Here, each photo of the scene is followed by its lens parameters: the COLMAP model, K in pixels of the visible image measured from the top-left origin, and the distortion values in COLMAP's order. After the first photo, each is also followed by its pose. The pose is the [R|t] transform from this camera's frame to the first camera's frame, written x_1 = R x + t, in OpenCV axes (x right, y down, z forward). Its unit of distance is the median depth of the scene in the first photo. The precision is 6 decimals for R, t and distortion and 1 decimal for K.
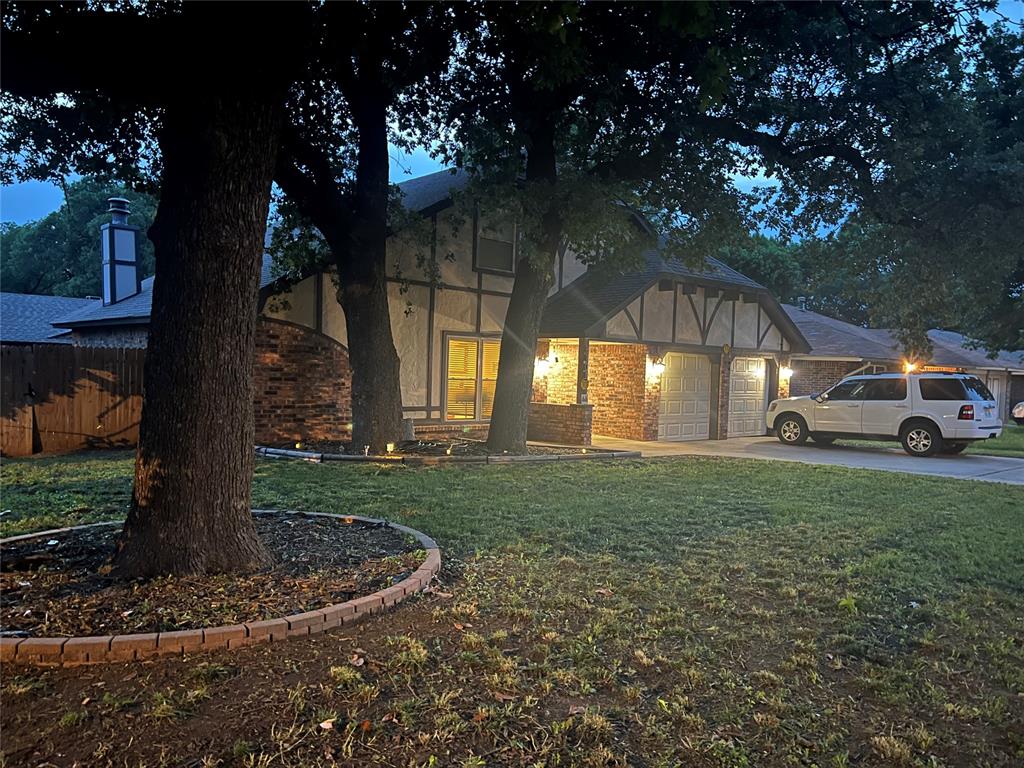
lens RADIAL K [[765.5, 0, 510.3], [0, 765.5, 380.4], [0, 0, 1]] dist [0.048581, -0.041030]
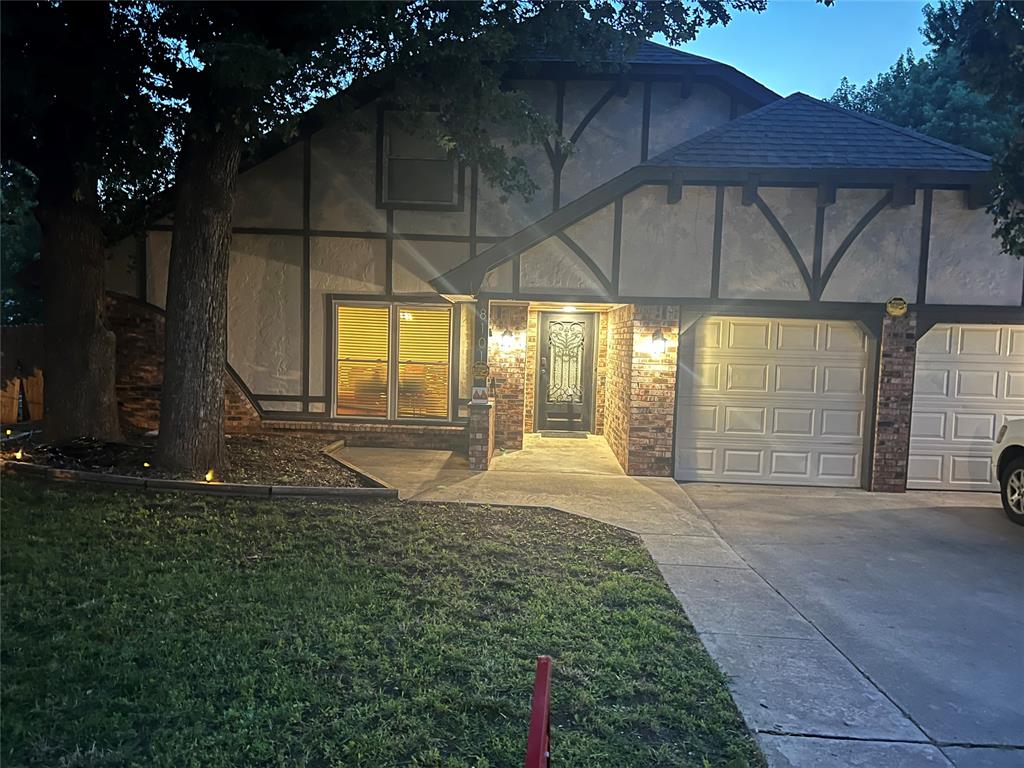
lens RADIAL K [[765.5, 0, 512.6], [0, 765.5, 382.1], [0, 0, 1]] dist [0.048581, -0.041030]
pose [[0.715526, 0.027980, -0.698025, 0.568700], [-0.018249, 0.999605, 0.021362, 0.000737], [0.698348, -0.002547, 0.715754, 0.605341]]
